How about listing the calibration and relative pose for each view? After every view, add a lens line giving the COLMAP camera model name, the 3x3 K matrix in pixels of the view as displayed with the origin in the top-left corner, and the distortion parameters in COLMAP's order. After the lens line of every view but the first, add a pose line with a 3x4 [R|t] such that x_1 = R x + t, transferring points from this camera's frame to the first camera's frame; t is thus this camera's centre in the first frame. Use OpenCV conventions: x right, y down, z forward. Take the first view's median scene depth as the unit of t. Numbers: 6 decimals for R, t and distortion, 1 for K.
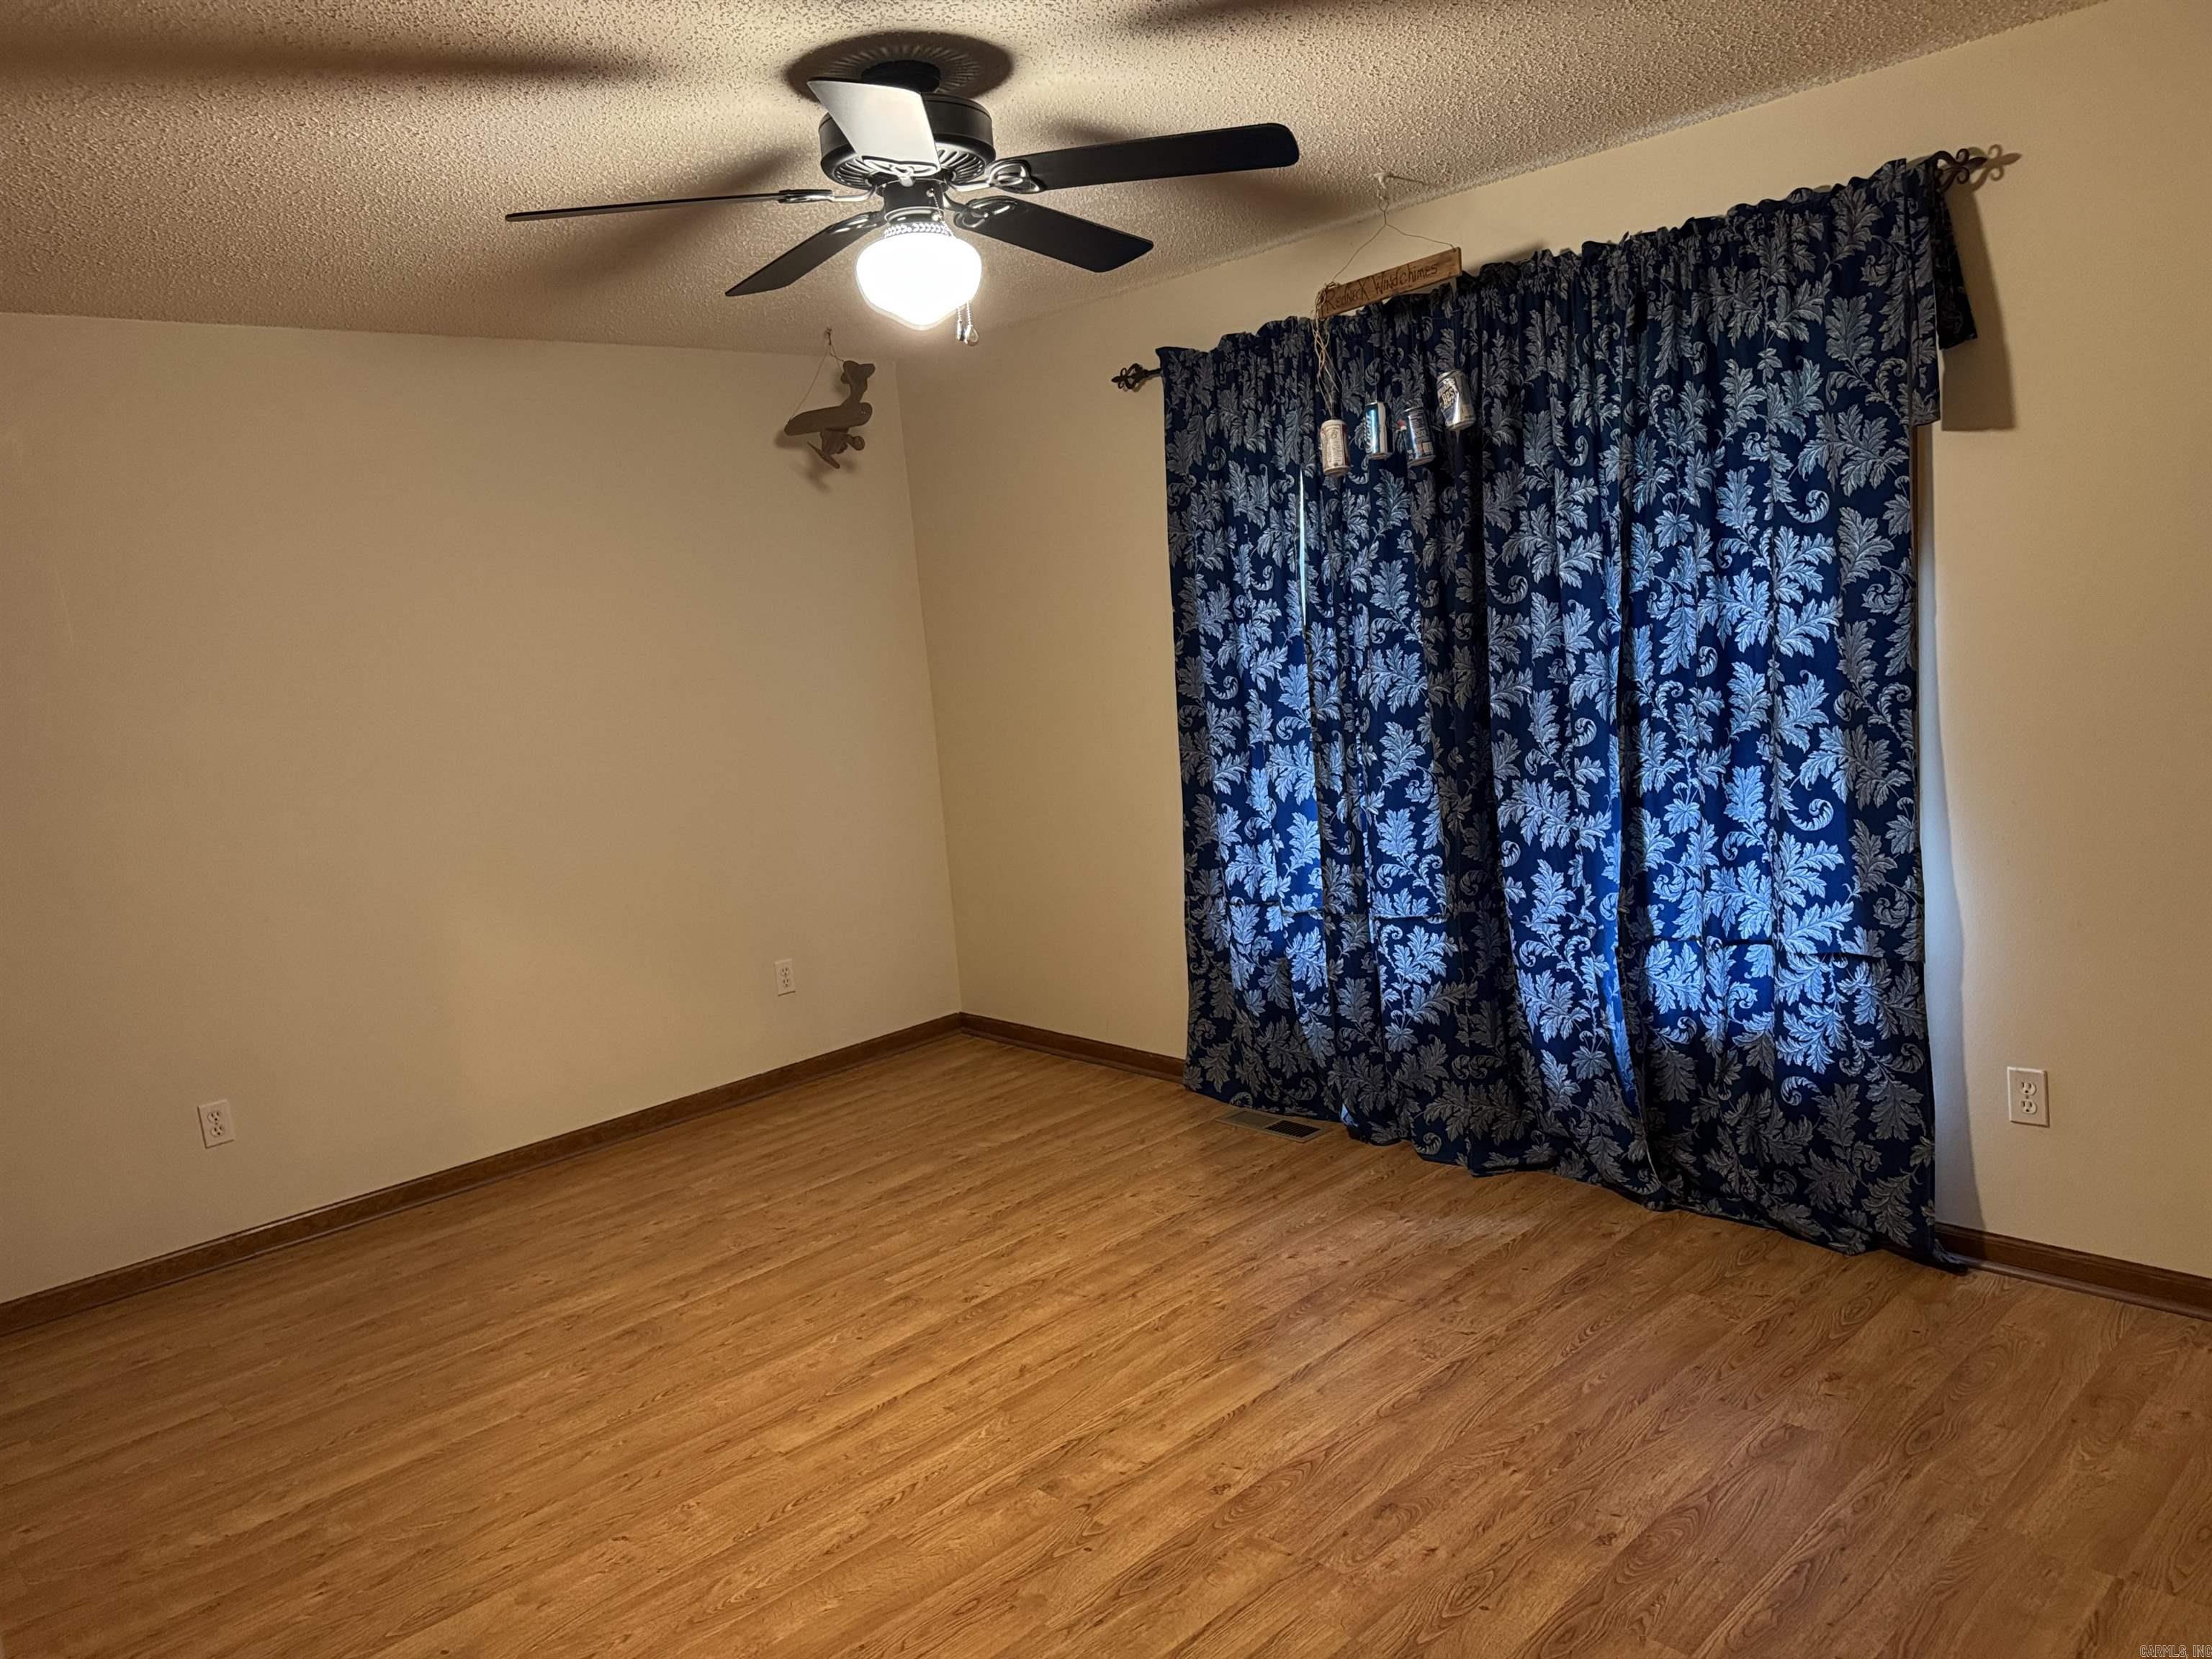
lens RADIAL K [[1555.0, 0, 1116.0], [0, 1555.0, 827.1], [0, 0, 1]] dist [0.069949, -0.069422]
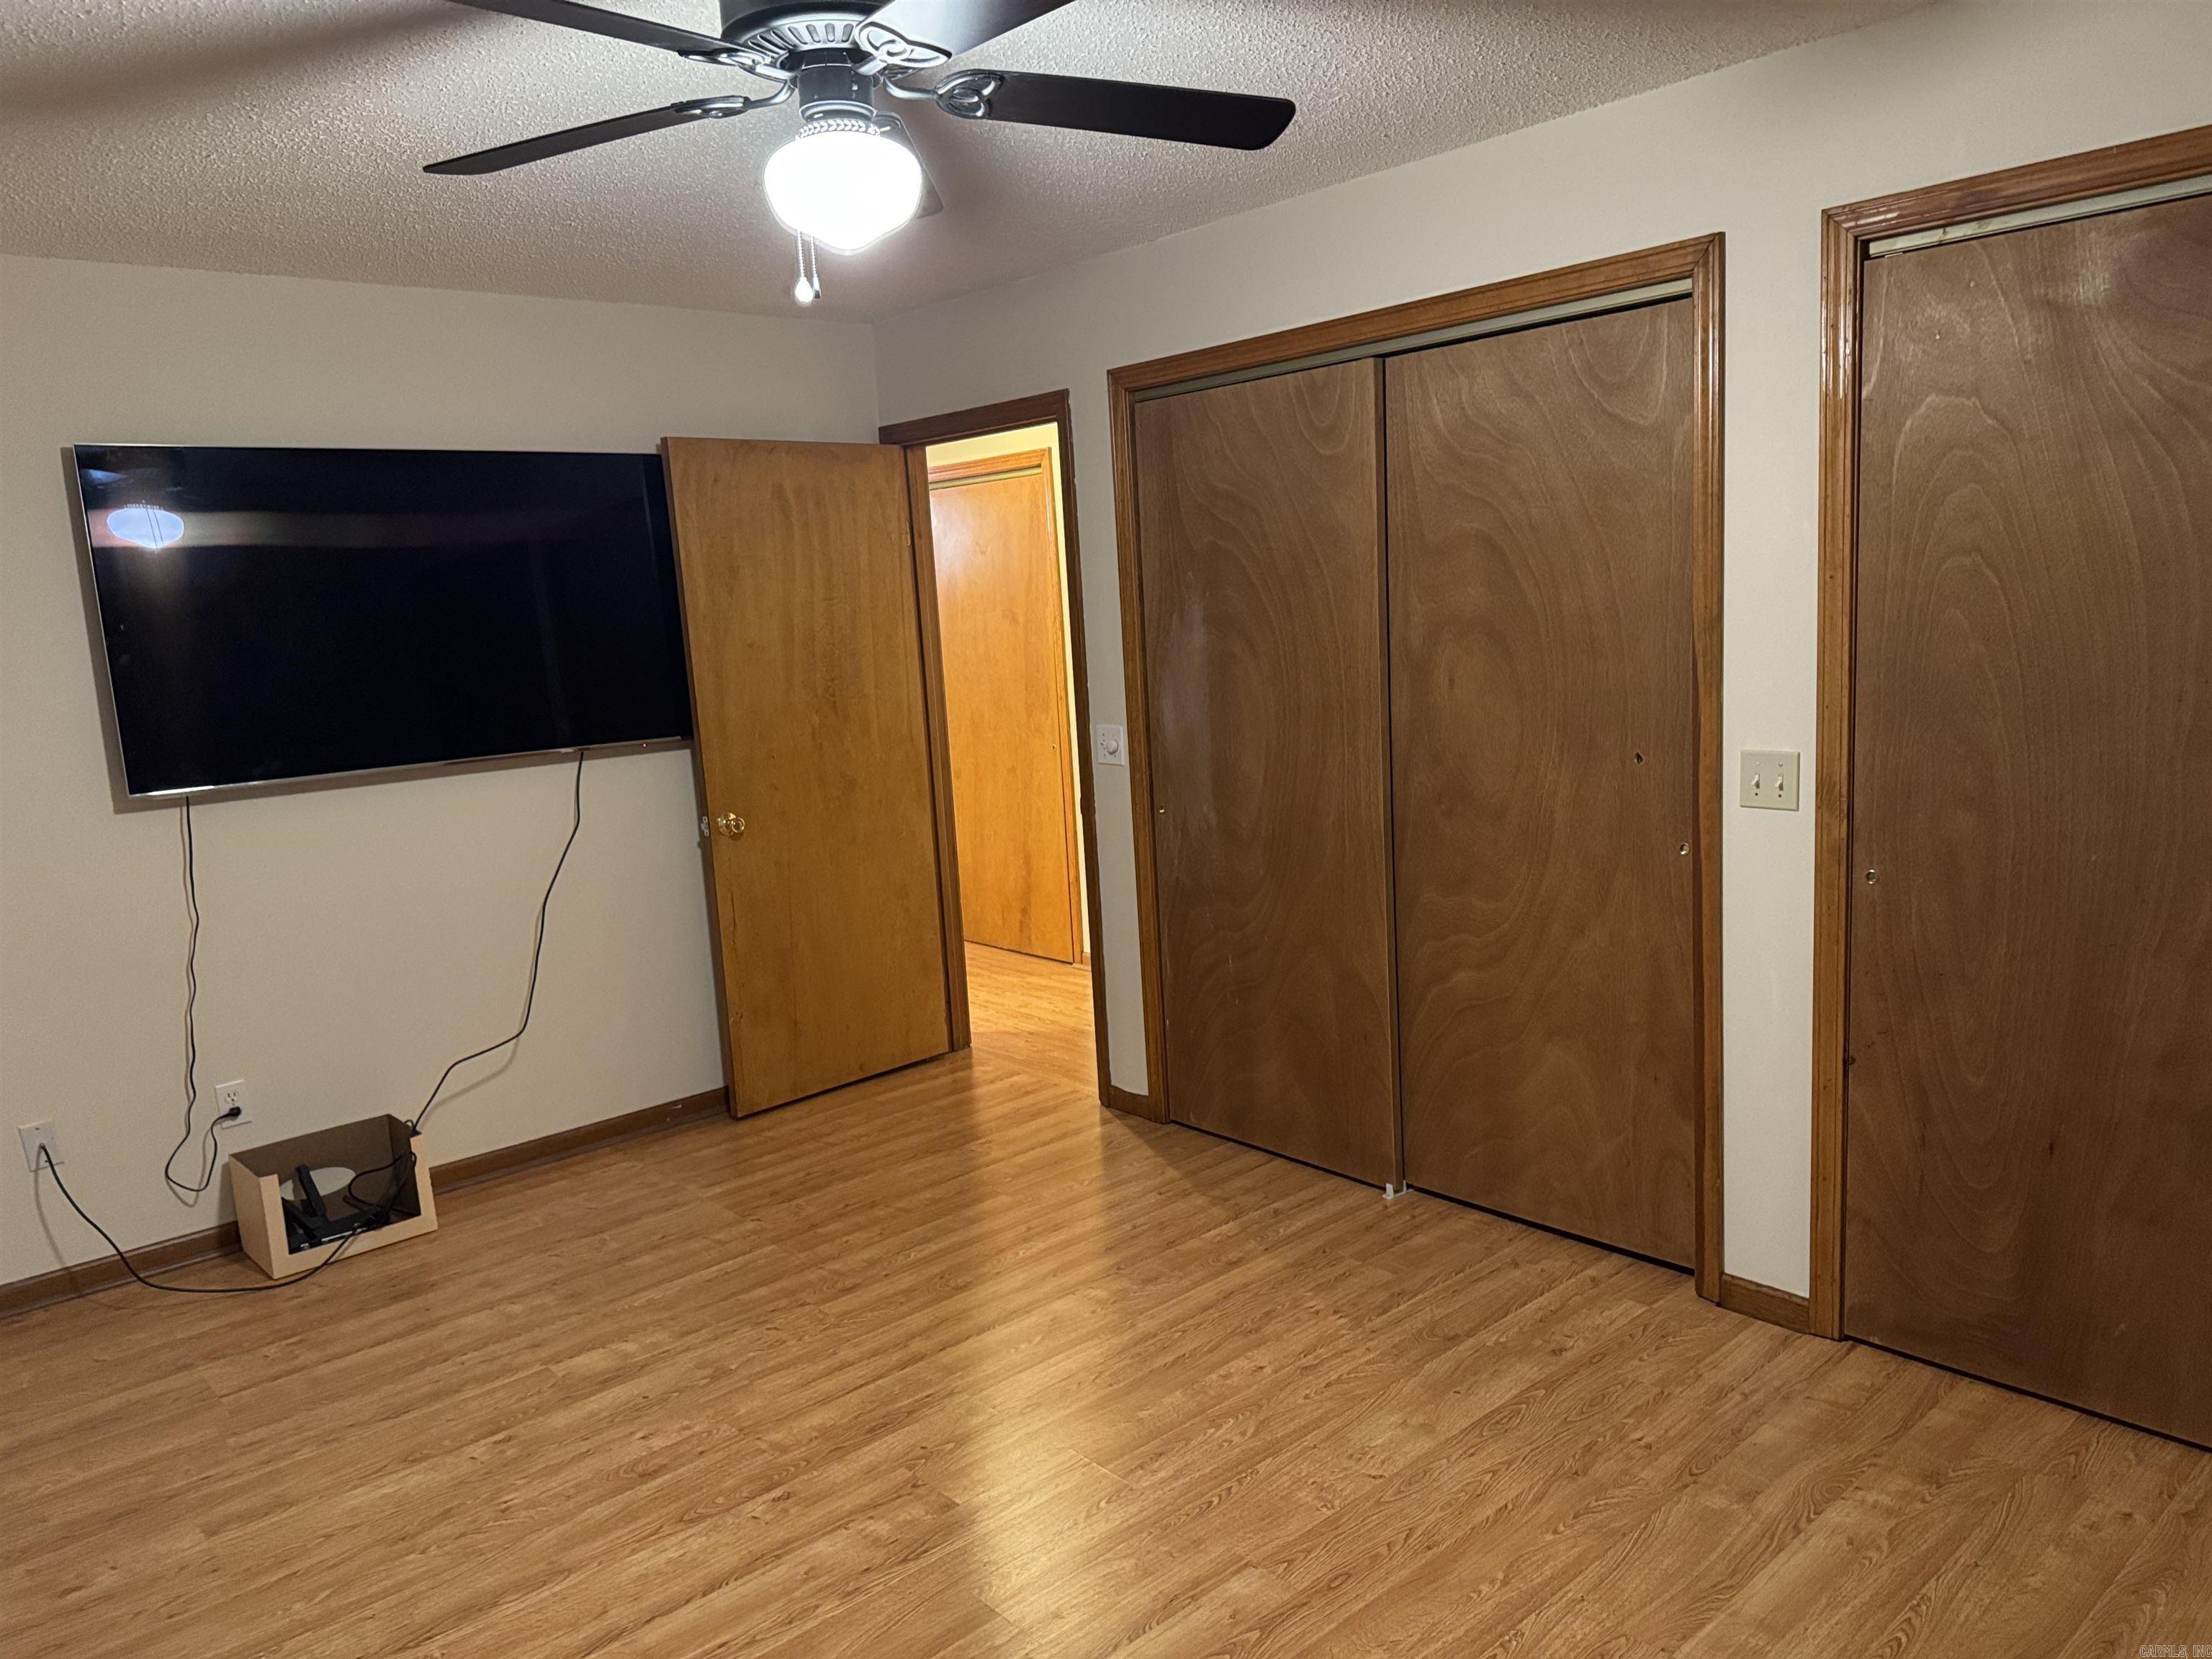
lens RADIAL K [[1555.1, 0, 1112.7], [0, 1555.1, 832.2], [0, 0, 1]] dist [0.072995, -0.070565]
pose [[-0.989146, 0.135659, 0.056447, -0.266614], [0.146186, 0.947303, 0.285039, -0.253768], [-0.014804, 0.290197, -0.956852, 1.888183]]
